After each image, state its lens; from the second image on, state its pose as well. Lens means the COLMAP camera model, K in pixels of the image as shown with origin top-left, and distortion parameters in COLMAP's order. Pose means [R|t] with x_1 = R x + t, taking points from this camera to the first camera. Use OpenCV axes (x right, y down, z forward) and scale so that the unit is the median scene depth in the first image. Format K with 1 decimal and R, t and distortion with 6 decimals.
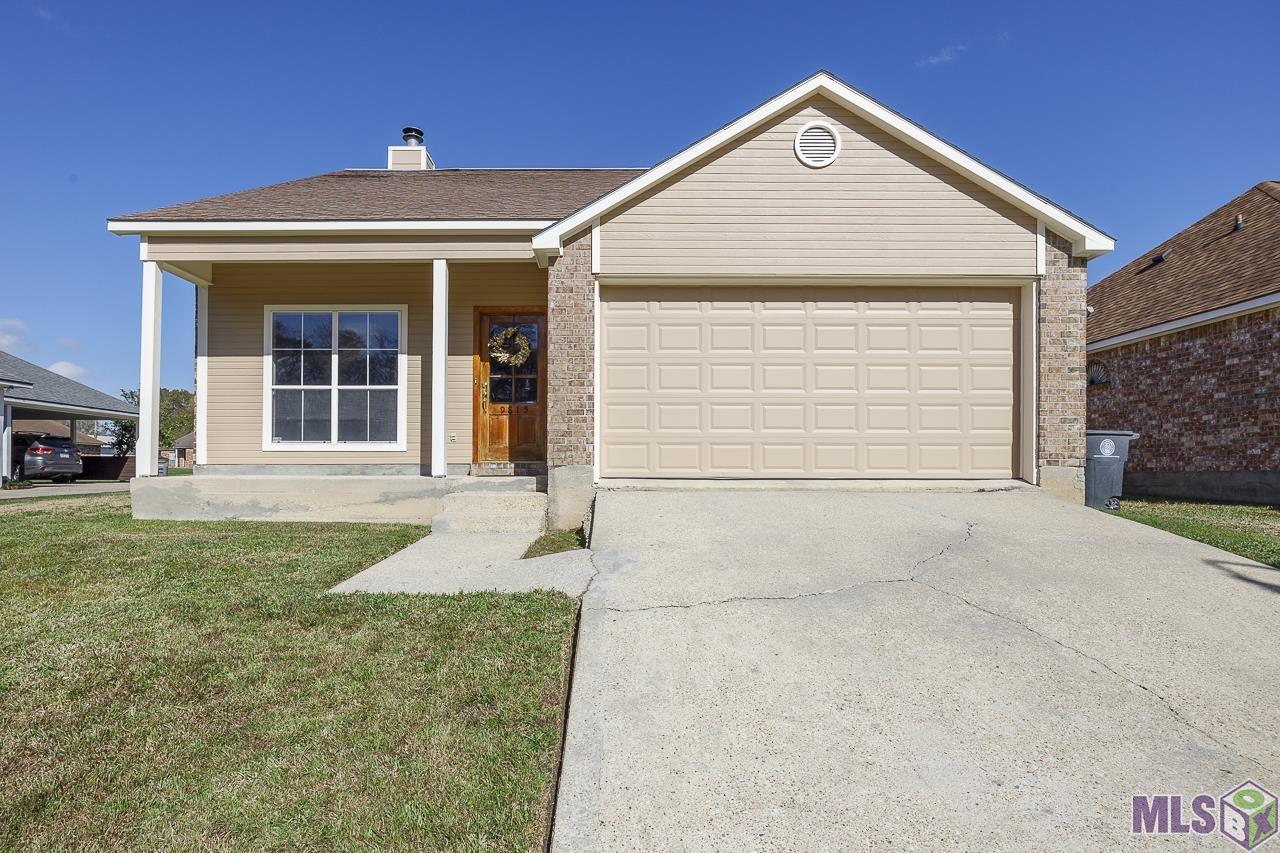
lens RADIAL K [[660.1, 0, 581.7], [0, 660.1, 469.8], [0, 0, 1]] dist [-0.010393, -0.000801]
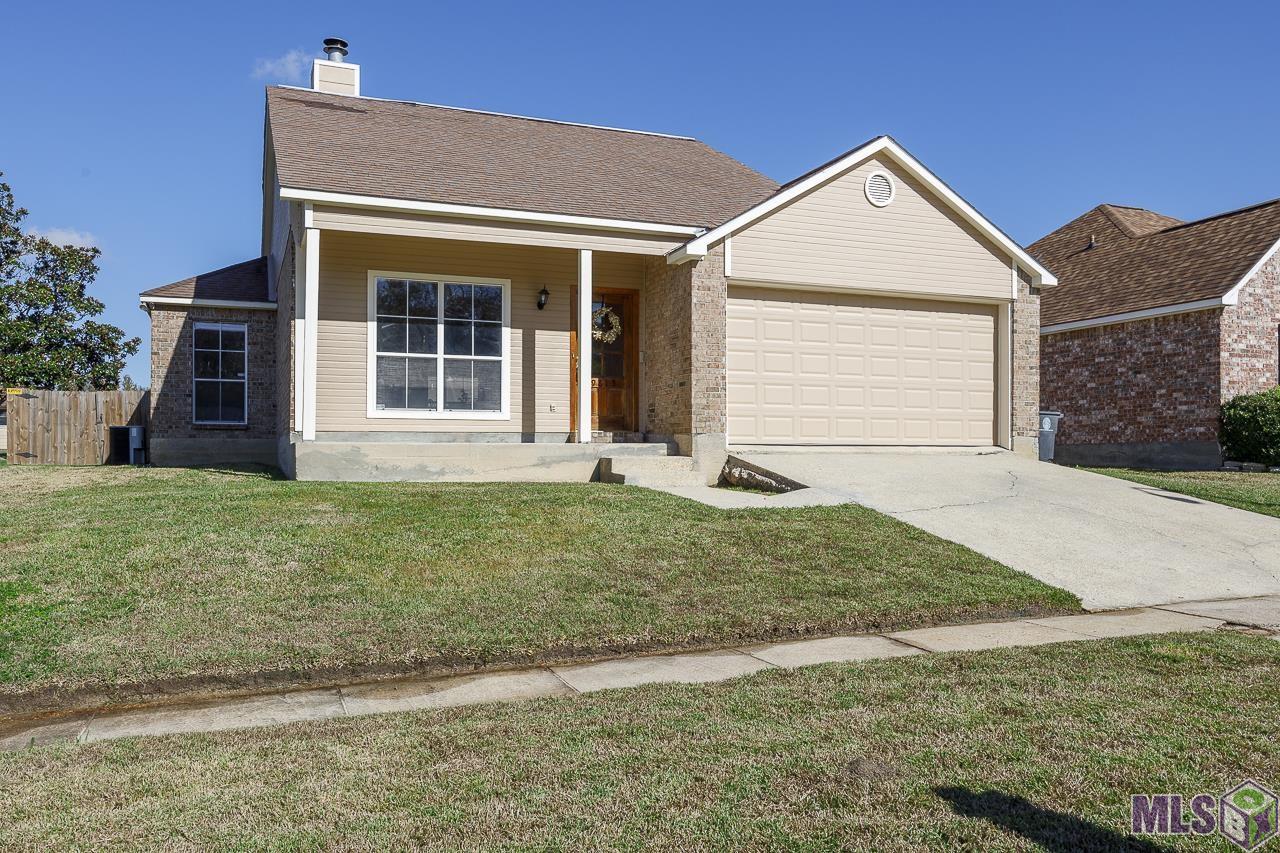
lens RADIAL K [[981.2, 0, 566.1], [0, 981.2, 454.5], [0, 0, 1]] dist [-0.005210, -0.000429]
pose [[0.936198, 0.000640, 0.351472, -0.728888], [-0.000069, 0.999999, -0.001637, 0.028770], [-0.351472, 0.001508, 0.936197, -0.483942]]
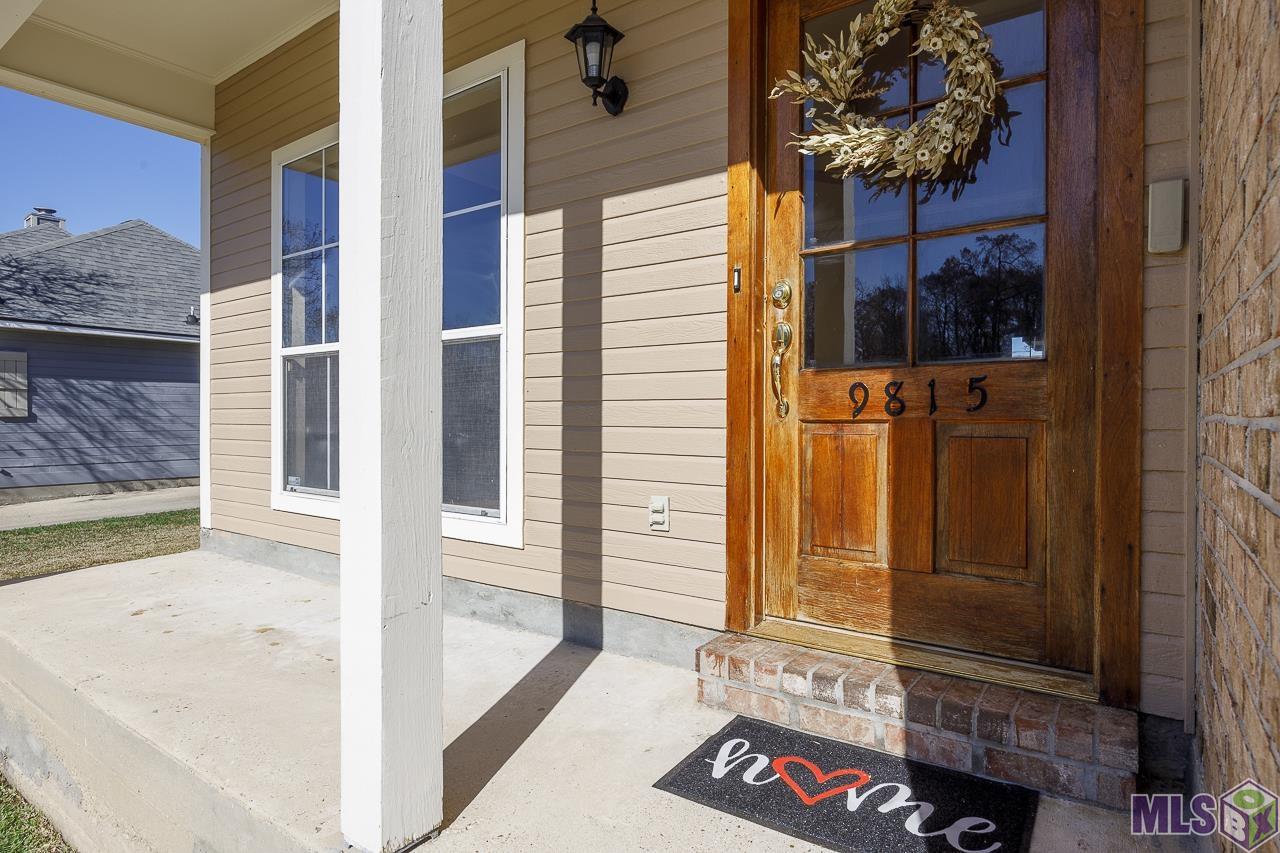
lens RADIAL K [[681.3, 0, 652.1], [0, 681.3, 419.8], [0, 0, 1]] dist [-0.006033, -0.000256]
pose [[0.838460, -0.001473, -0.544961, -0.055691], [0.003685, 0.999989, 0.002967, -0.085453], [0.544951, -0.004495, 0.838456, 0.782331]]
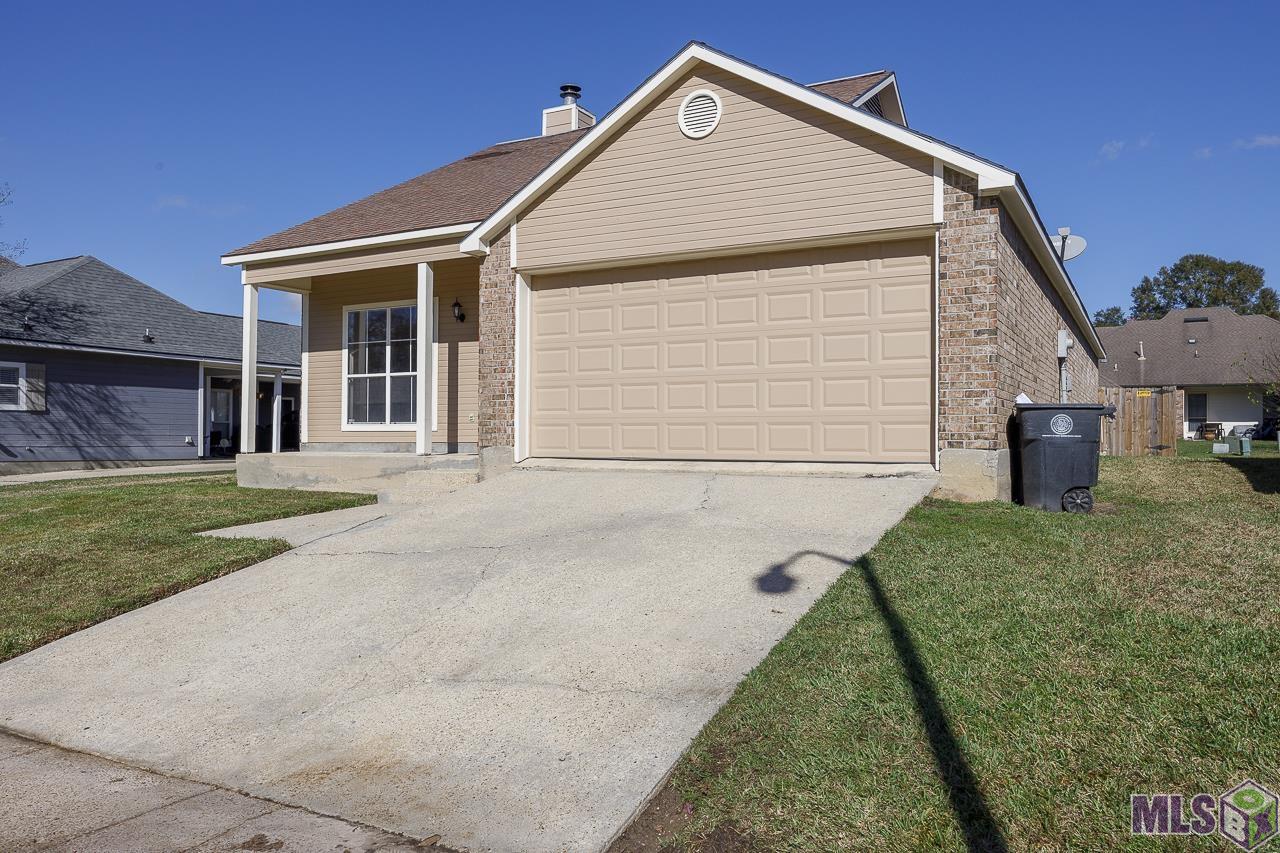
lens RADIAL K [[889.6, 0, 616.8], [0, 889.6, 424.4], [0, 0, 1]] dist [-0.001686, 0.002025]
pose [[0.883993, -0.008724, -0.467418, 0.688143], [0.001602, 0.999877, -0.015632, -0.015366], [0.467497, 0.013069, 0.883898, -0.164606]]
